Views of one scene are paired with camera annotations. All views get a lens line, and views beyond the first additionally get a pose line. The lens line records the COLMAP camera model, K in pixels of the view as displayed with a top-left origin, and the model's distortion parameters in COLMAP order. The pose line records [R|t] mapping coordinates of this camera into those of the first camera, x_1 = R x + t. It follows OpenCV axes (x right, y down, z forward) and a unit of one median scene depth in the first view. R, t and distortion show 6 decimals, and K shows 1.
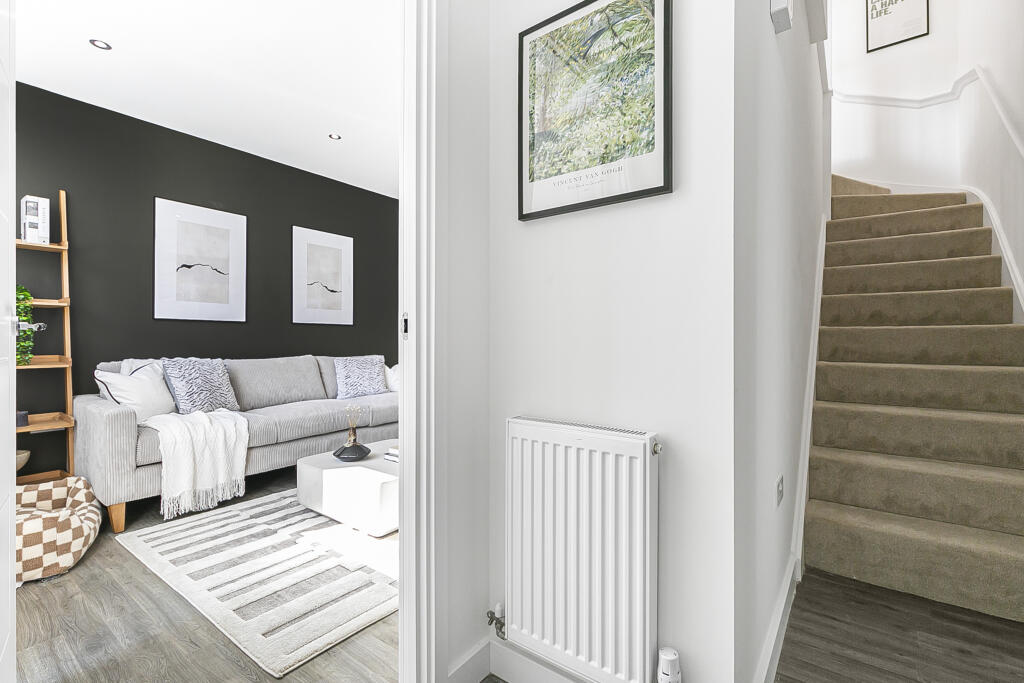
lens RADIAL K [[456.5, 0, 513.5], [0, 456.5, 343.4], [0, 0, 1]] dist [-0.010552, 0.000890]
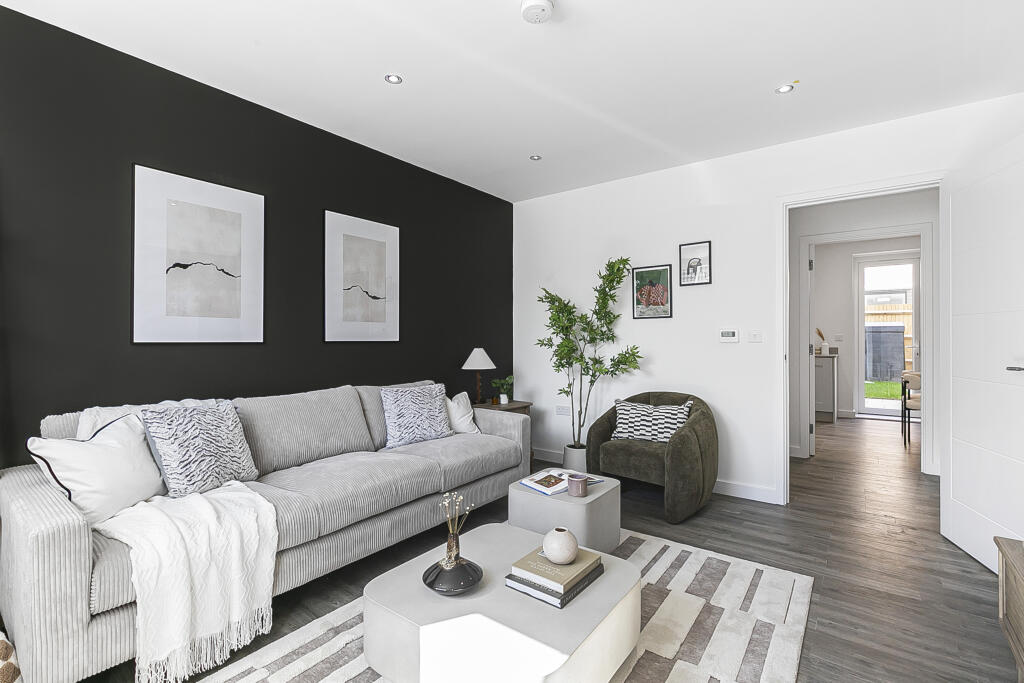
lens RADIAL K [[456.5, 0, 510.6], [0, 456.5, 339.3], [0, 0, 1]] dist [-0.010552, 0.000890]
pose [[0.999997, 0.000281, -0.002463, -0.226099], [-0.000279, 1.000000, 0.000575, -0.061083], [0.002464, -0.000574, 0.999997, 0.324555]]
